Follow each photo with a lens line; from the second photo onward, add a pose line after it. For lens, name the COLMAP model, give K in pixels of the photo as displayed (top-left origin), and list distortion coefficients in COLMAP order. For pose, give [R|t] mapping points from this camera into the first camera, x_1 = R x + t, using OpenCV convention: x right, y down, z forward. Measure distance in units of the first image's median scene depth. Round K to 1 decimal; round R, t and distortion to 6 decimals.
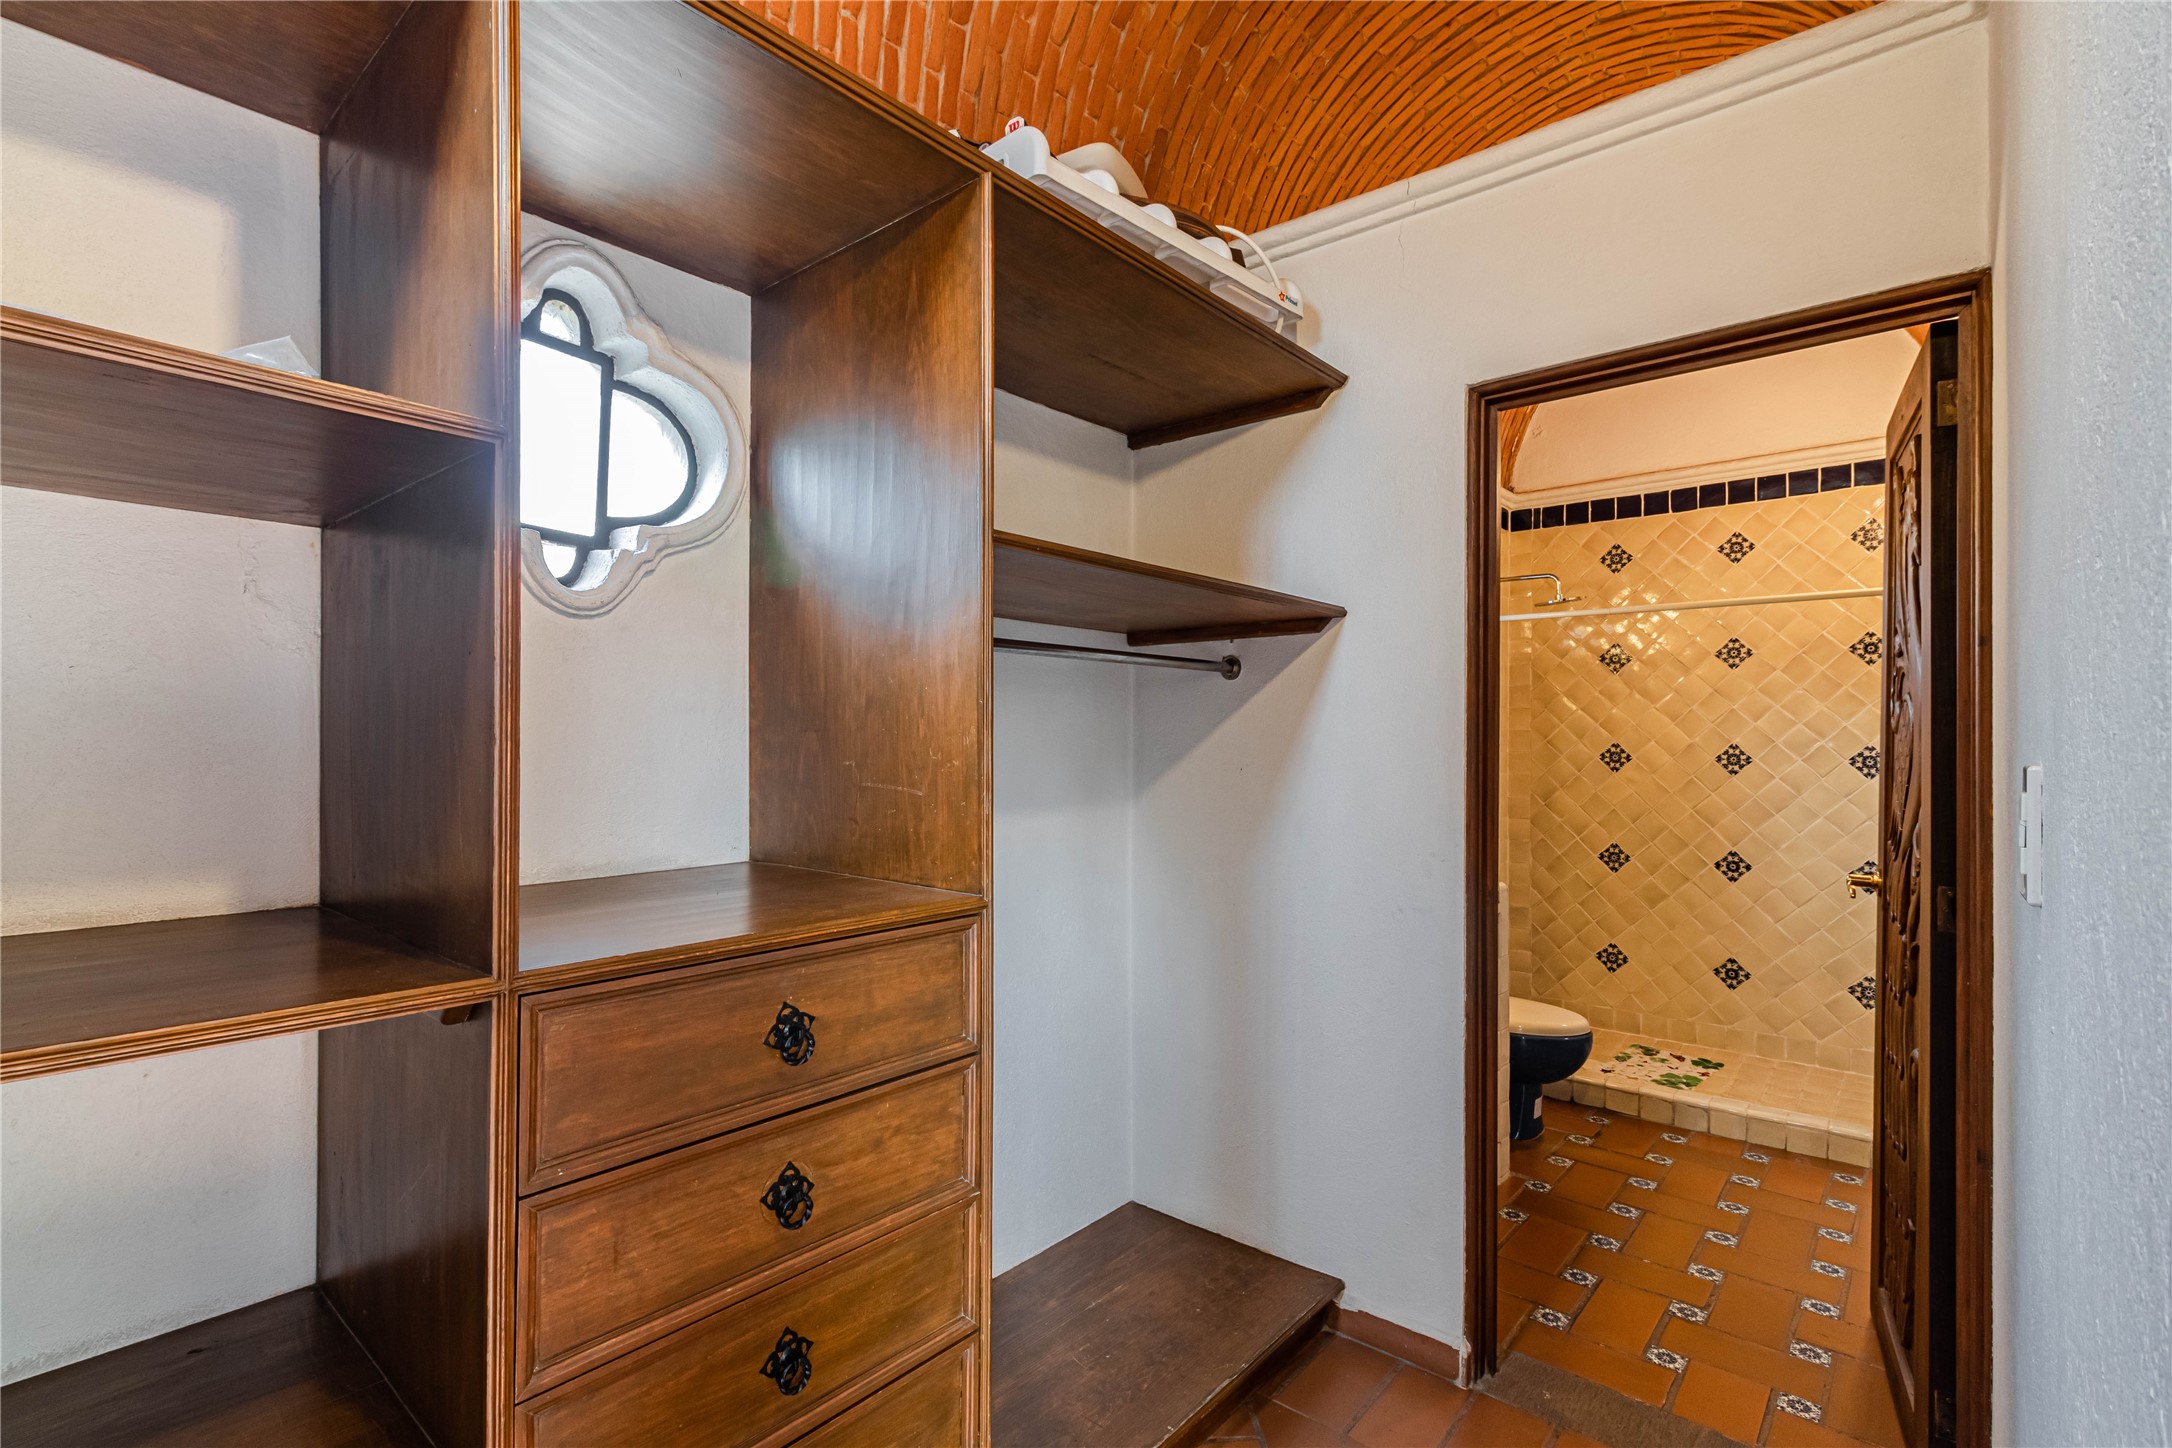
lens RADIAL K [[1004.5, 0, 1086.8], [0, 1004.5, 725.6], [0, 0, 1]] dist [0.003085, -0.000211]
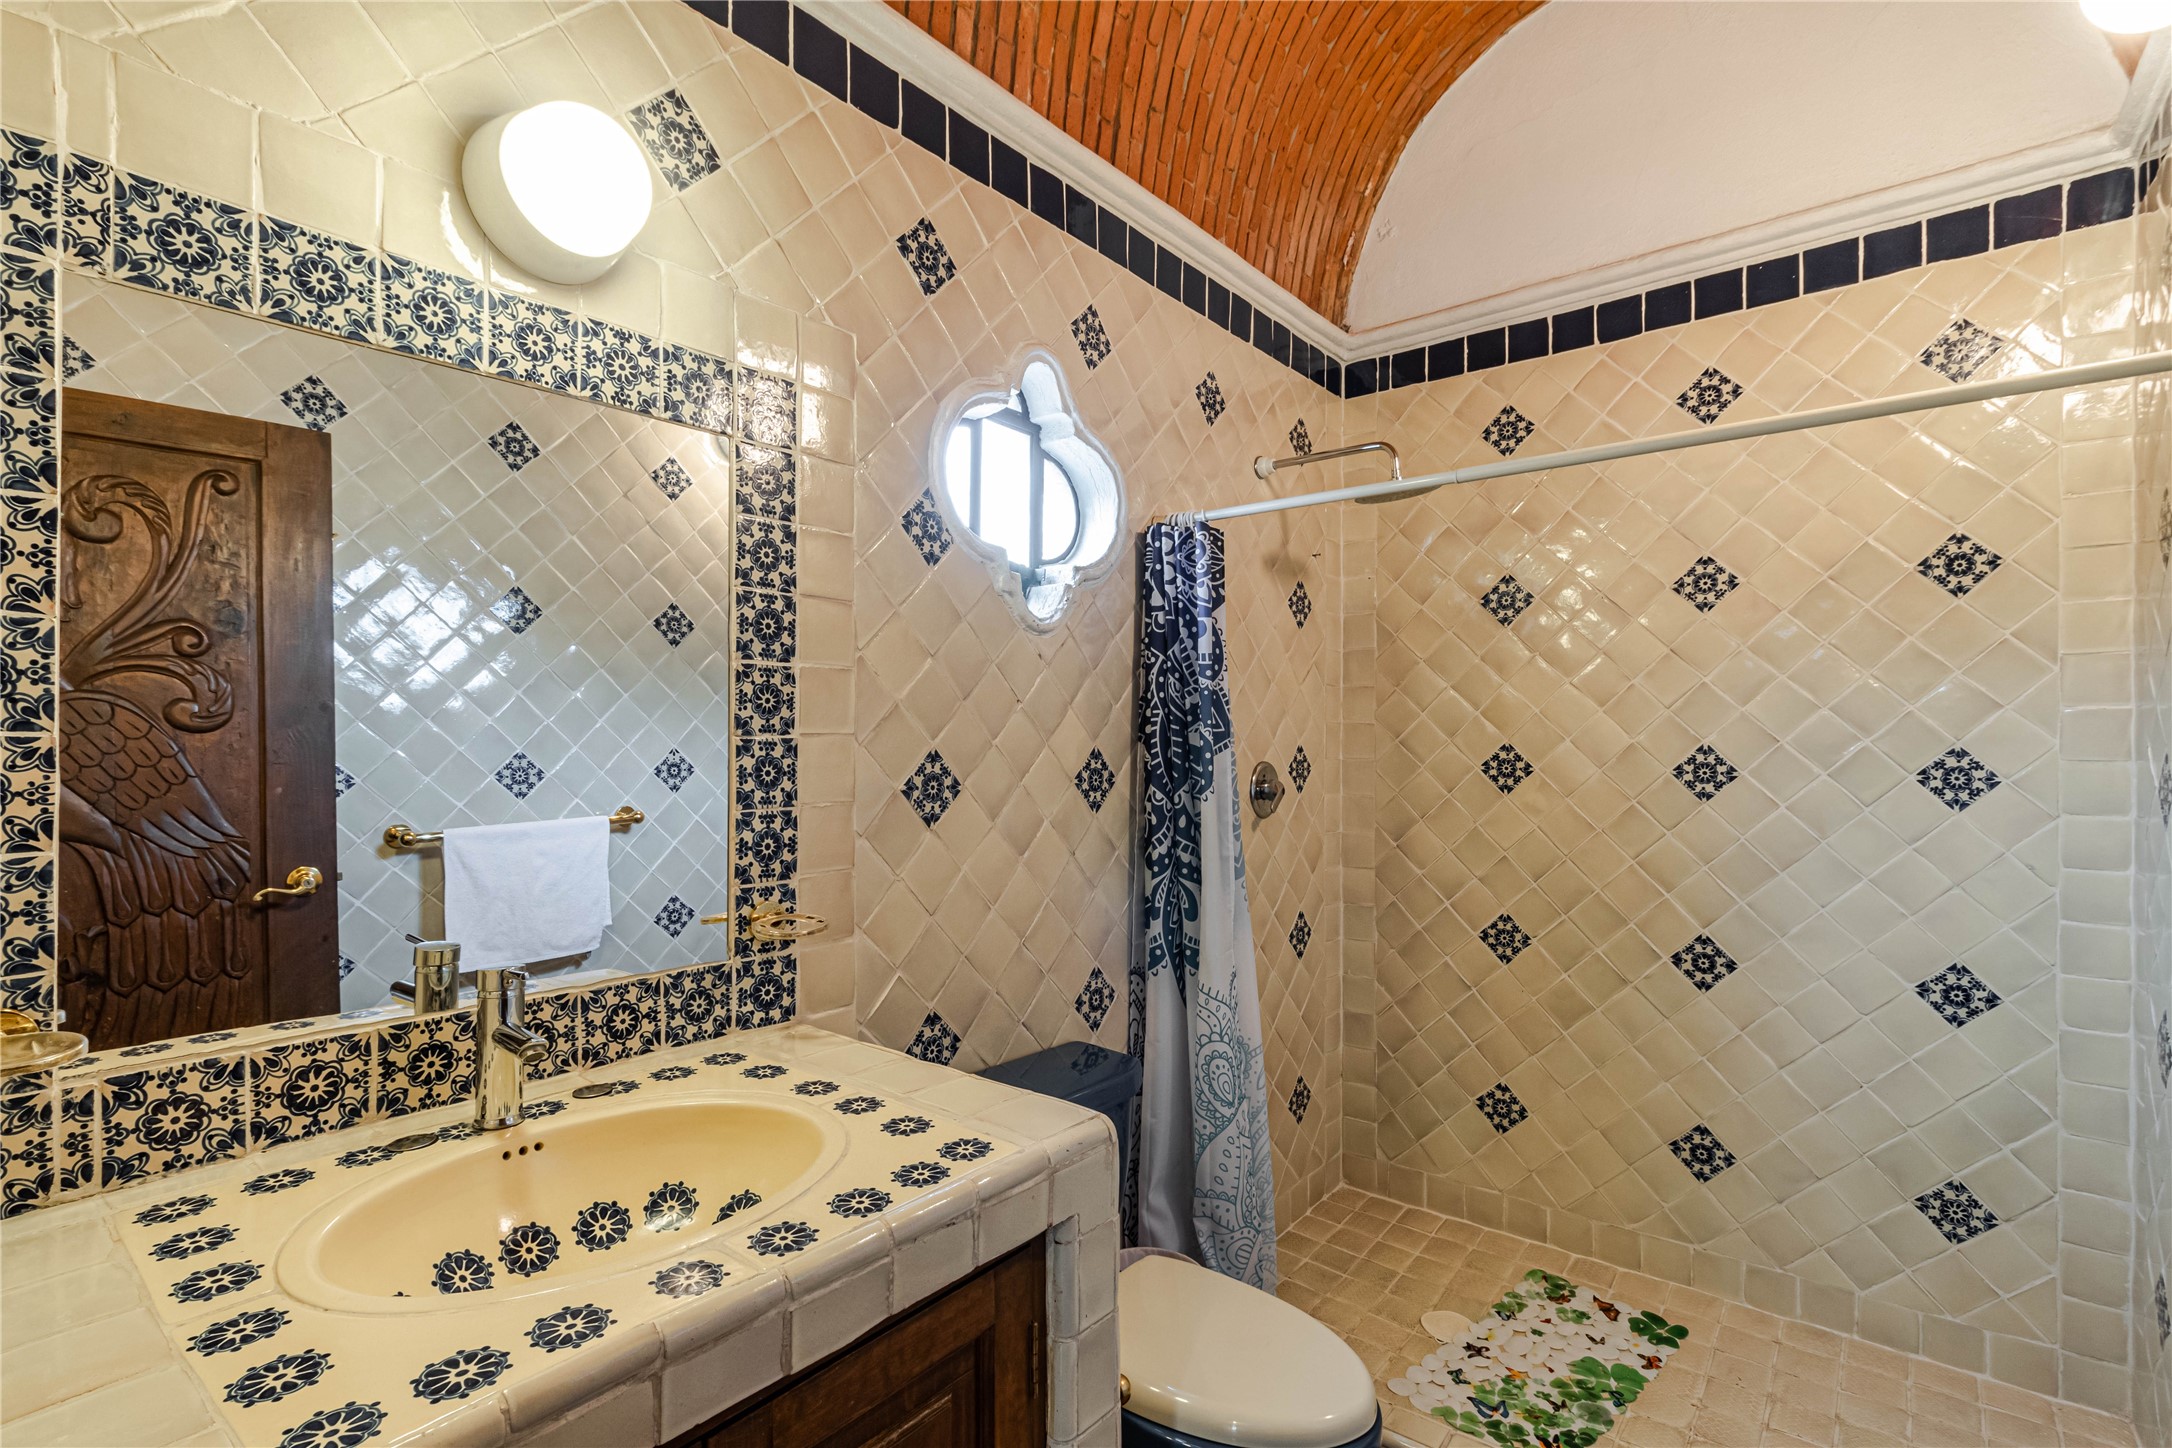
lens RADIAL K [[1004.5, 0, 1087.7], [0, 1004.5, 729.2], [0, 0, 1]] dist [0.003085, -0.000211]
pose [[0.999712, 0.001814, 0.023927, 0.283013], [-0.001734, 0.999993, -0.003367, 0.011680], [-0.023933, 0.003324, 0.999708, 0.443355]]
